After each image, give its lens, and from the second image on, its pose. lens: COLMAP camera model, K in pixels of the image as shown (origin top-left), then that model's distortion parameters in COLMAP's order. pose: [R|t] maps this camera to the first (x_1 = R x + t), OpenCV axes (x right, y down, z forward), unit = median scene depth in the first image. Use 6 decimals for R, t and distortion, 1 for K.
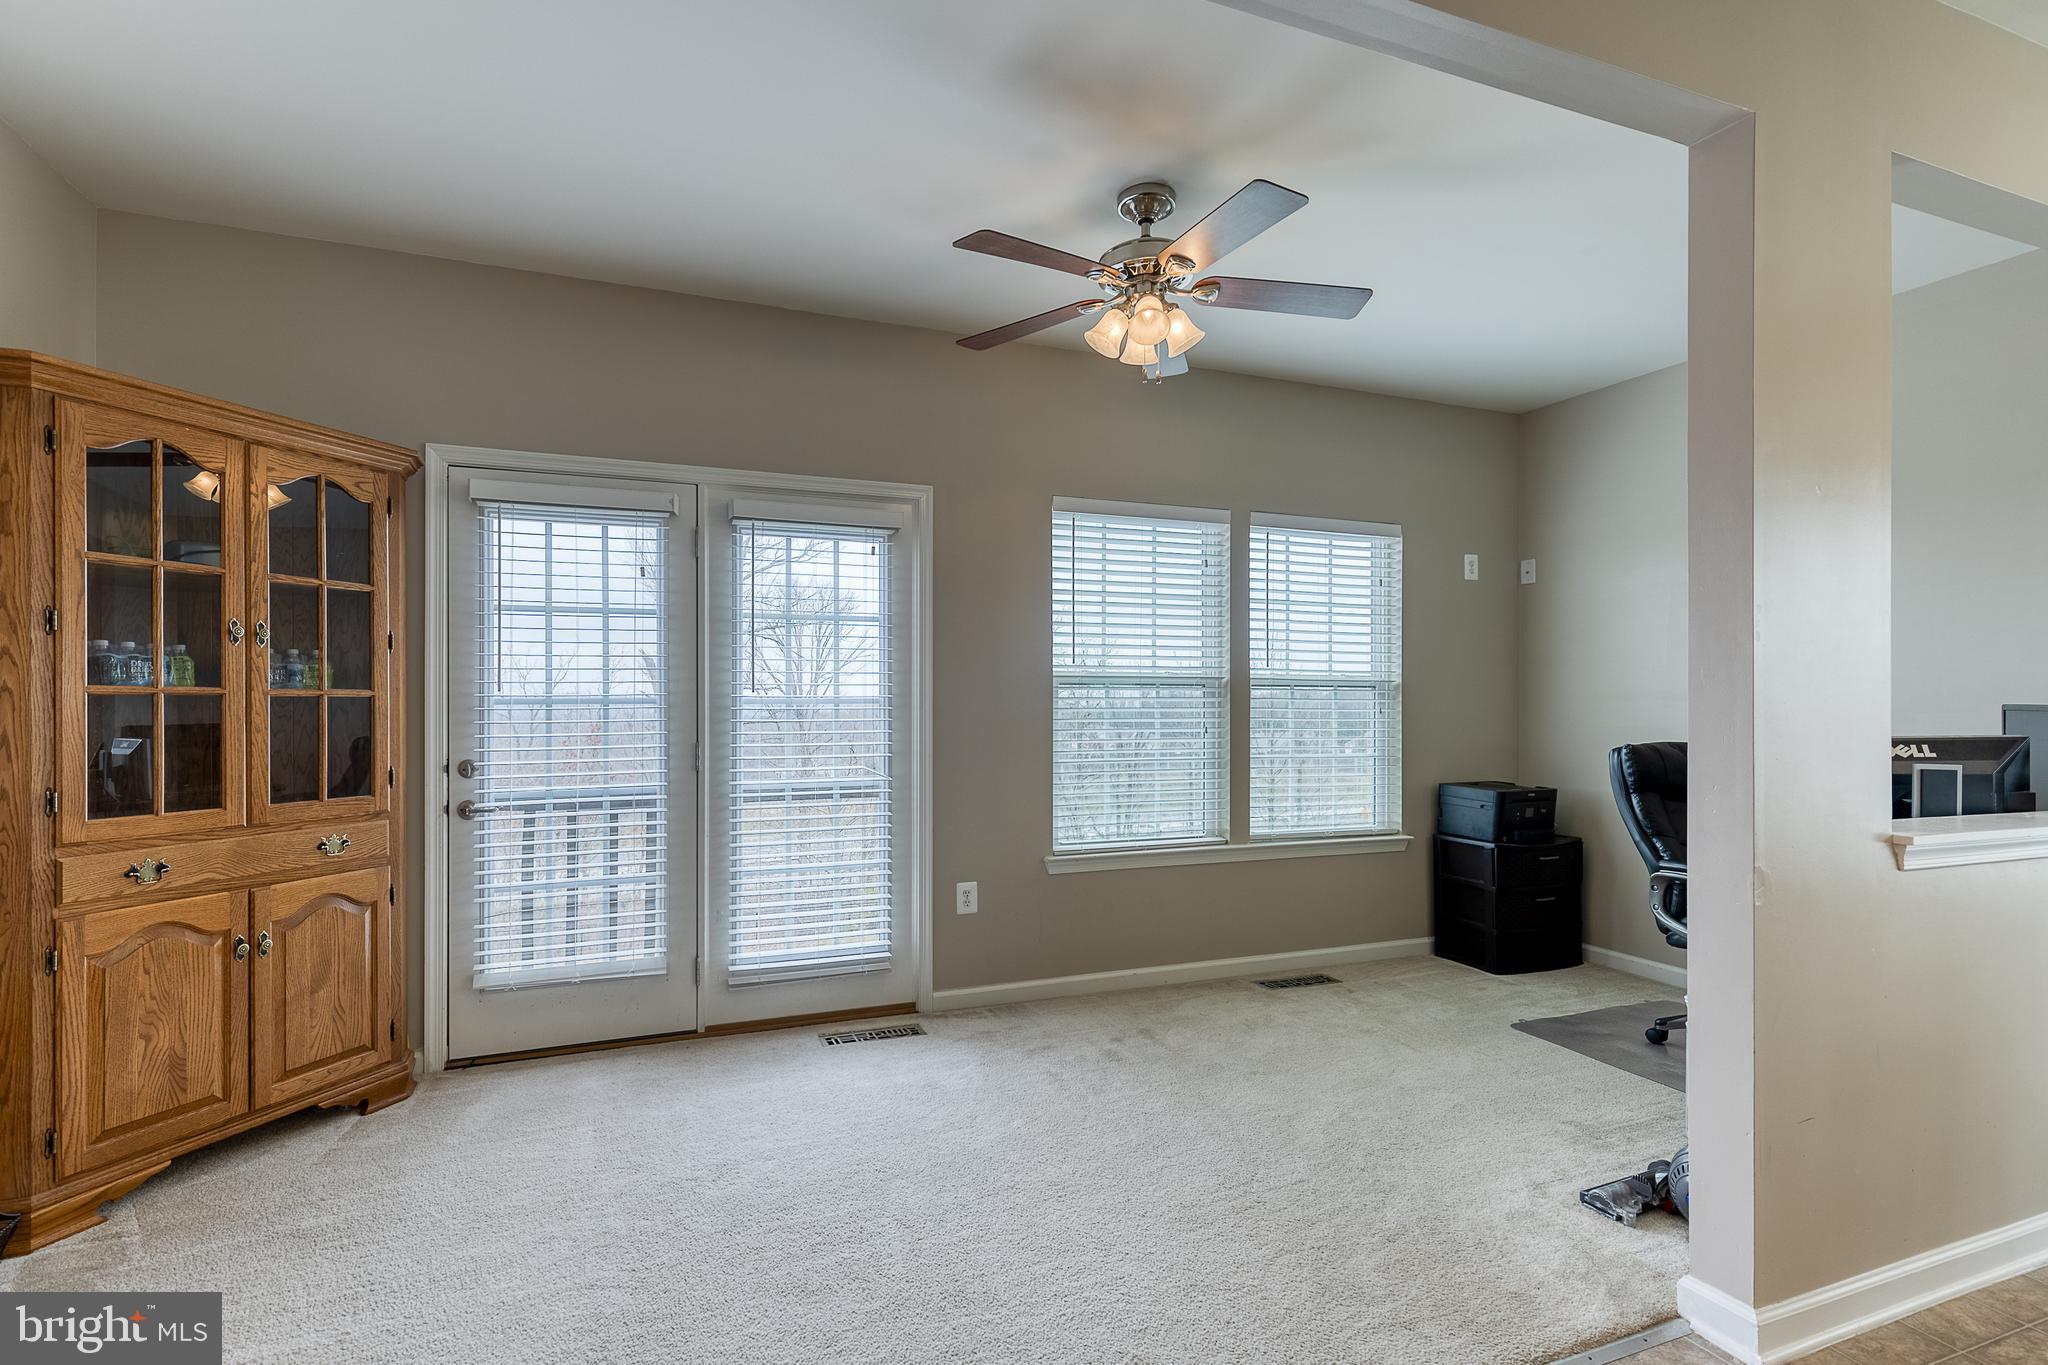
lens RADIAL K [[931.5, 0, 952.5], [0, 931.5, 693.1], [0, 0, 1]] dist [0.016848, -0.000415]
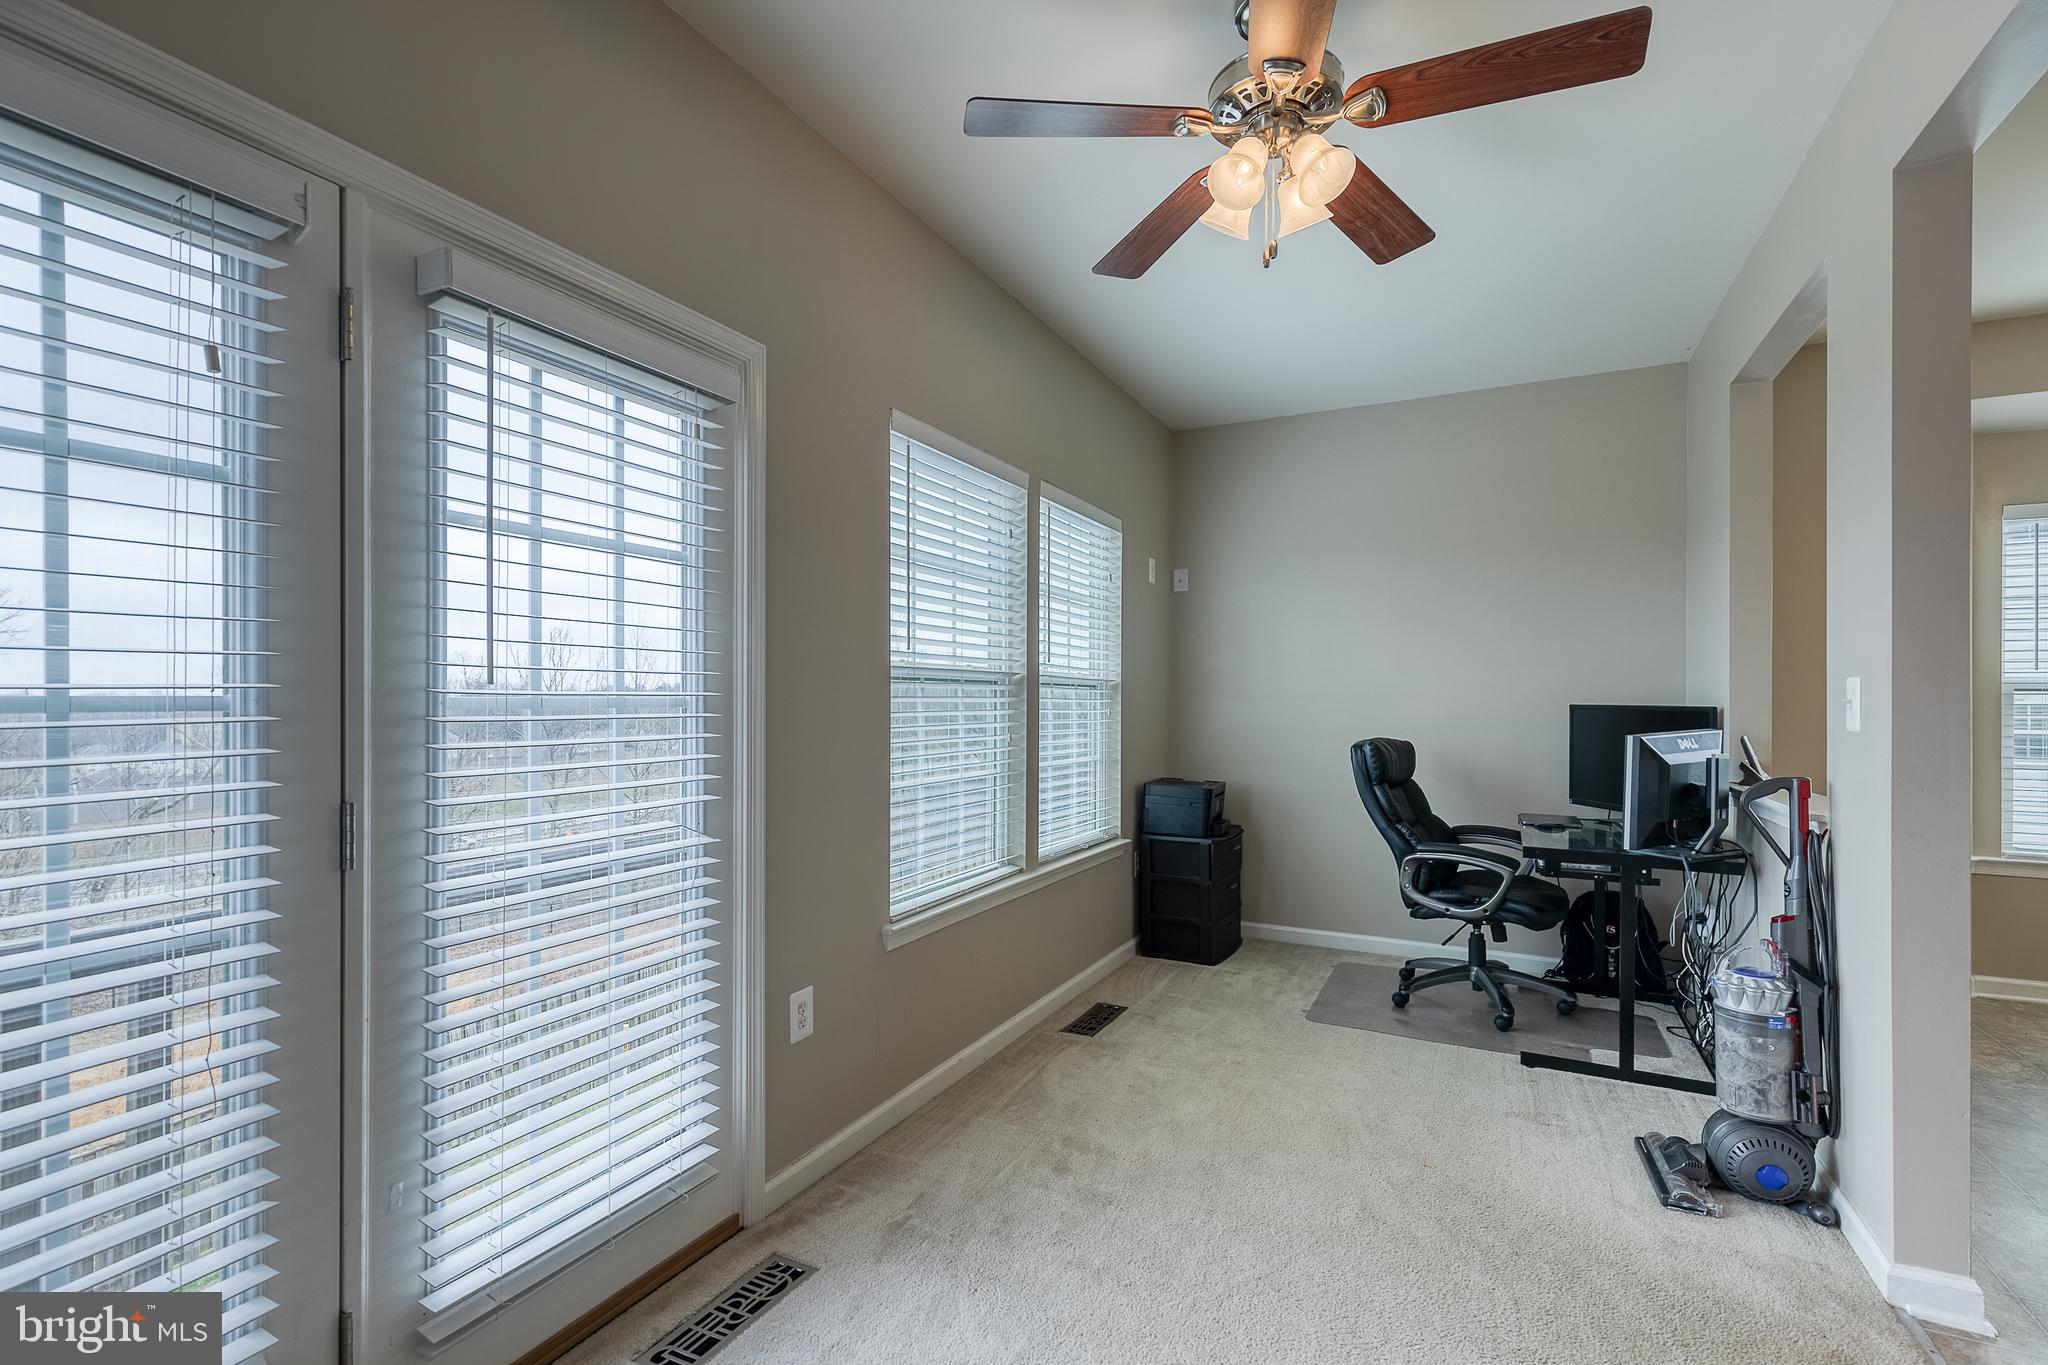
lens RADIAL K [[926.3, 0, 1026.0], [0, 926.3, 694.1], [0, 0, 1]] dist [0.007022, -0.000427]
pose [[0.735634, 0.005422, 0.677357, -0.292355], [-0.008814, 0.999960, 0.001568, 0.000660], [-0.677322, -0.007123, 0.735652, 0.427906]]
